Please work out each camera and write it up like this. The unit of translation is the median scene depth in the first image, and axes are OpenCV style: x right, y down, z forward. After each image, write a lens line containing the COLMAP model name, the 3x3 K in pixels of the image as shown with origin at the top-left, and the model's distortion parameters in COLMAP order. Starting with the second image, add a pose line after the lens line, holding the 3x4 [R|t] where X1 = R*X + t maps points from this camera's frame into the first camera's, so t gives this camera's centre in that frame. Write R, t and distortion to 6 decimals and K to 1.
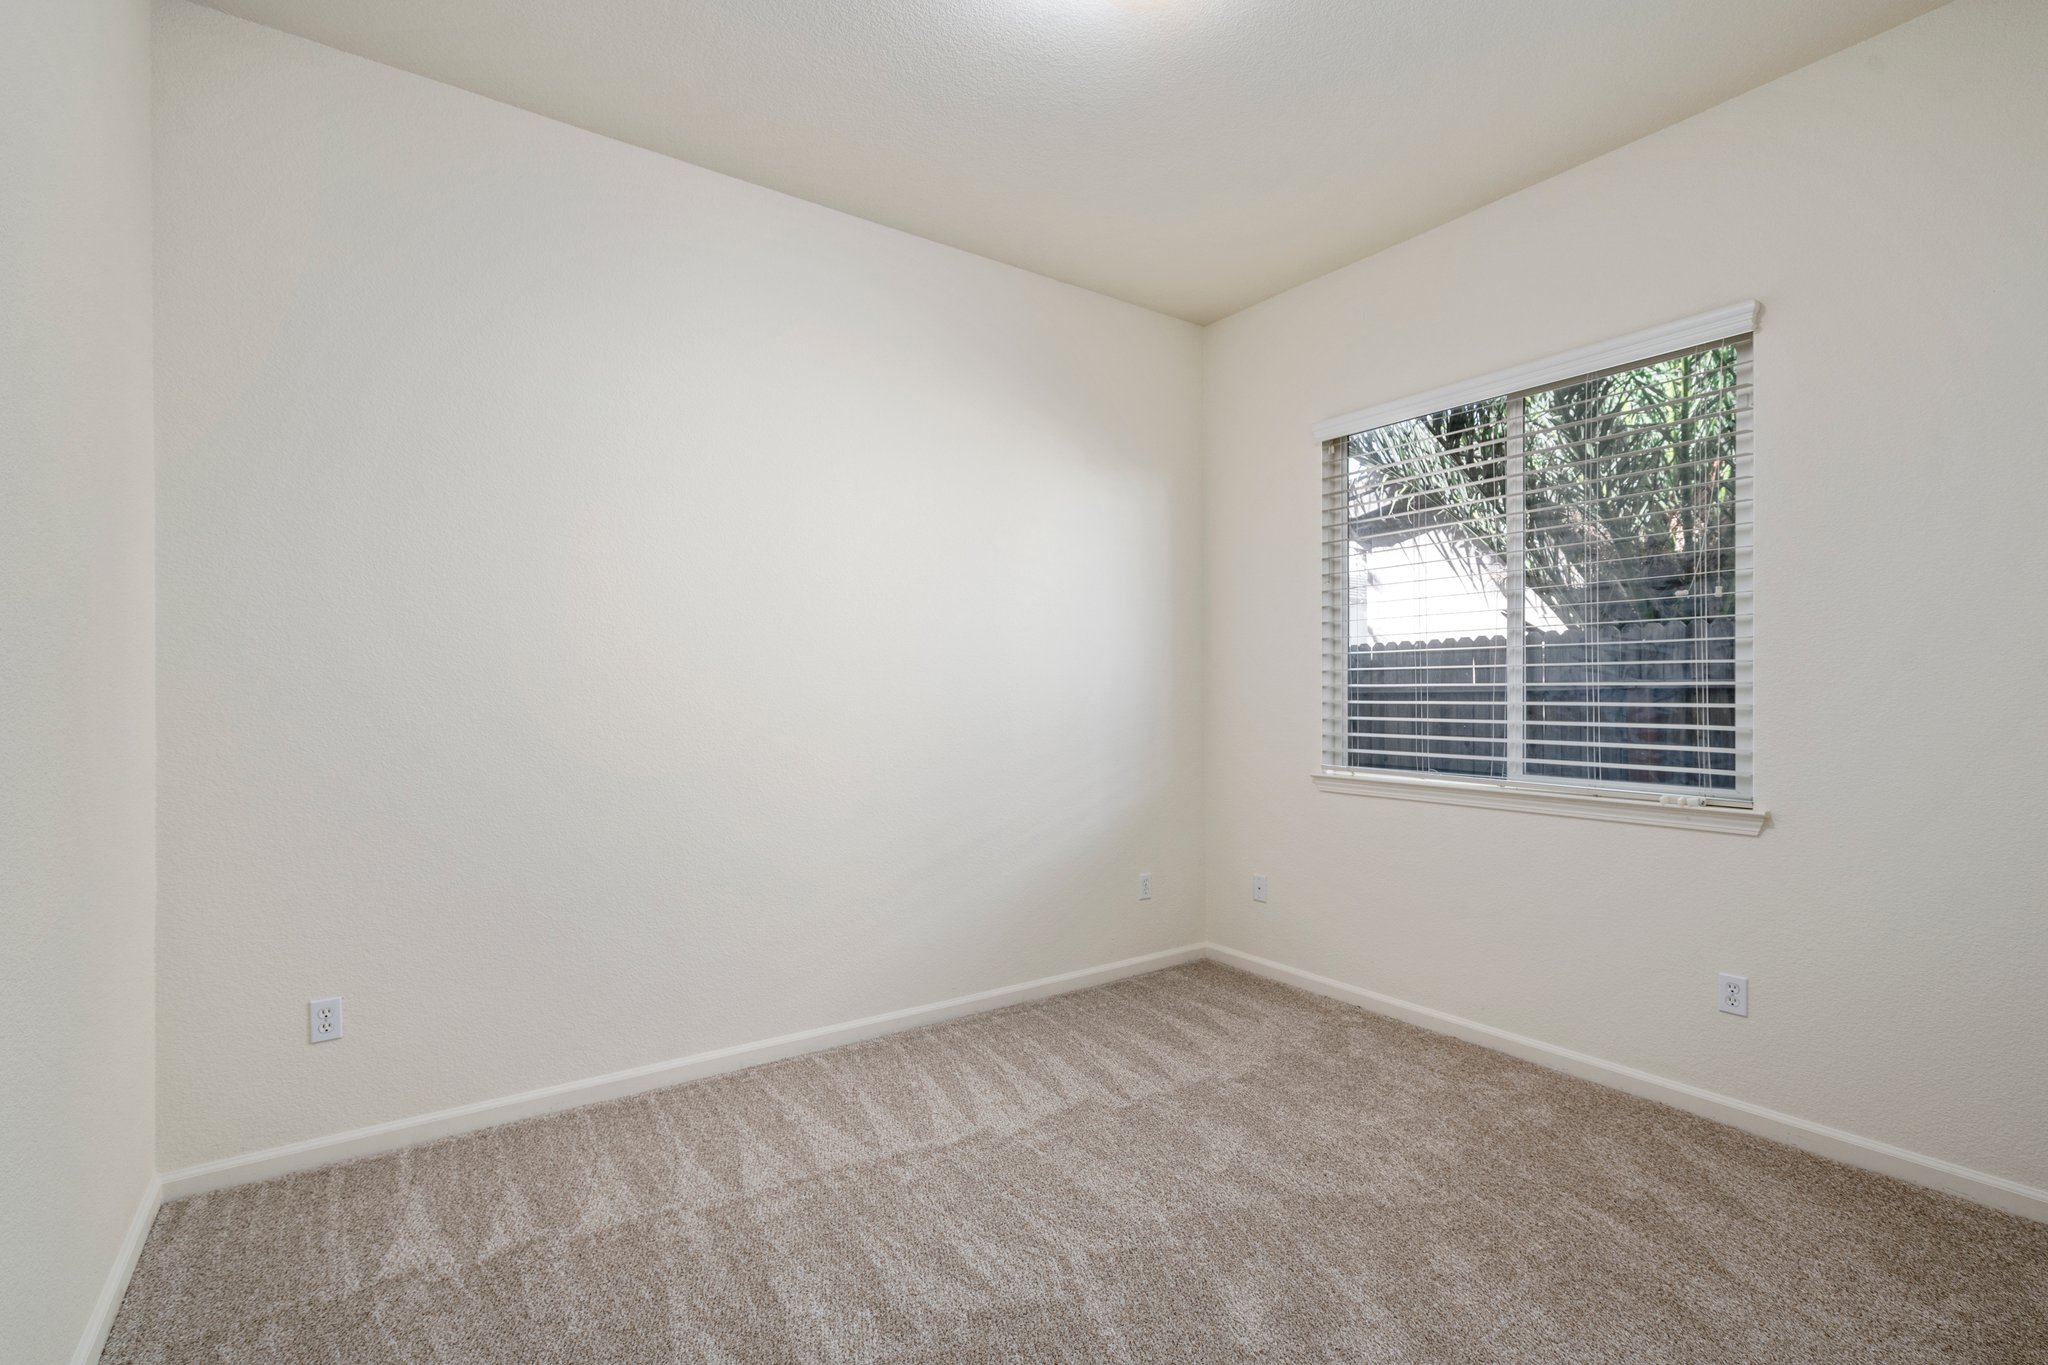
lens RADIAL K [[935.3, 0, 1028.3], [0, 935.3, 682.1], [0, 0, 1]] dist [-0.003993, -0.000574]
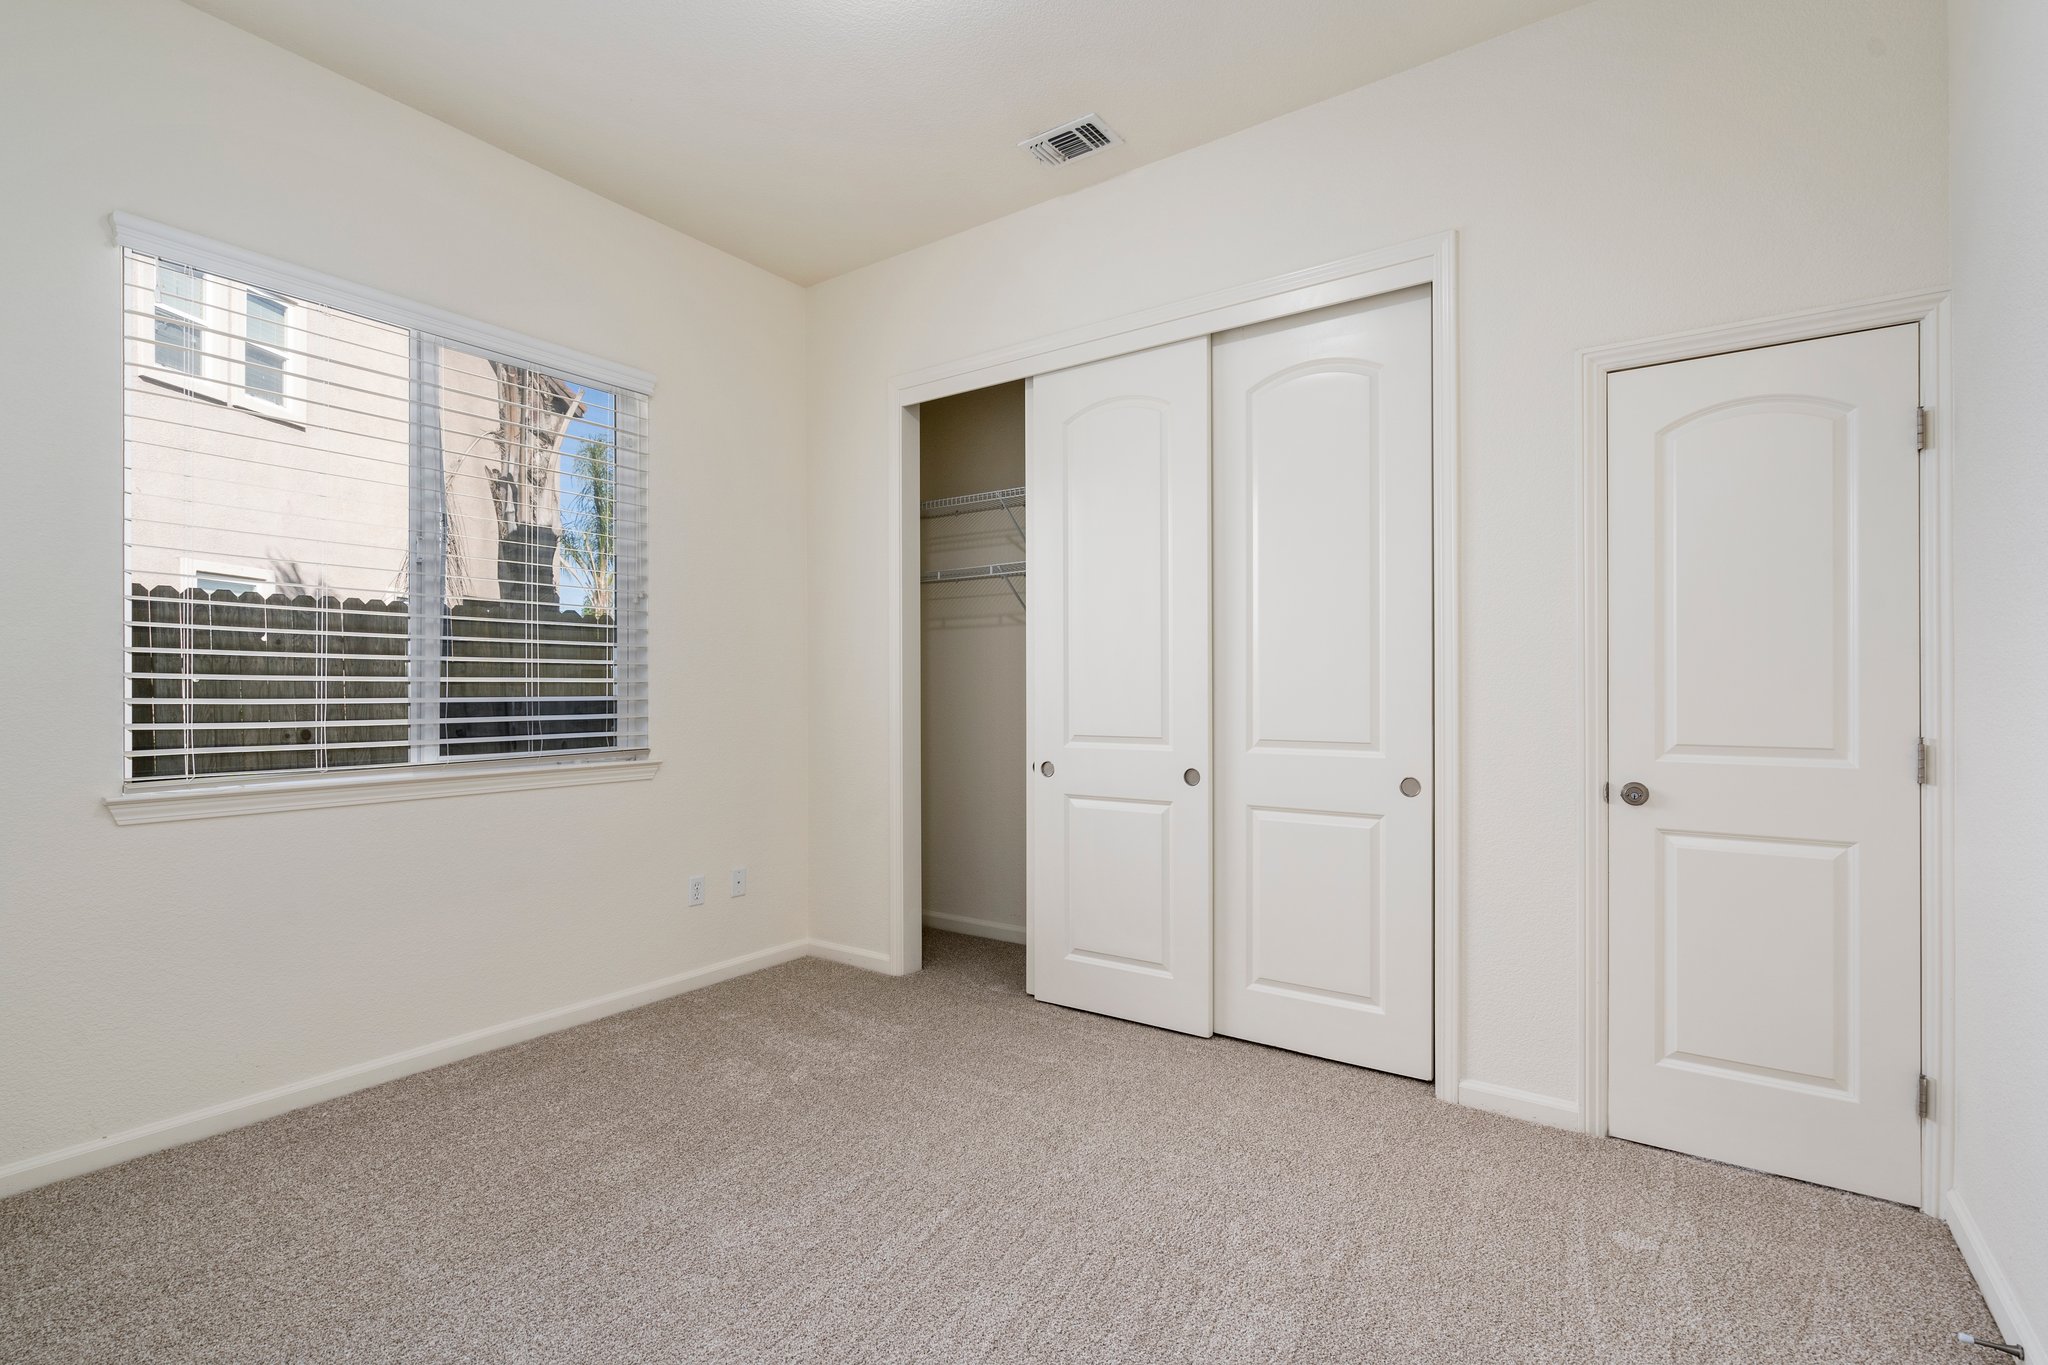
lens RADIAL K [[935.3, 0, 1006.8], [0, 935.3, 683.7], [0, 0, 1]] dist [-0.003993, -0.000574]
pose [[-0.331825, -0.012318, 0.943260, -0.503295], [-0.028851, 0.999580, 0.002904, 0.008182], [-0.942900, -0.026250, -0.332041, 0.752265]]
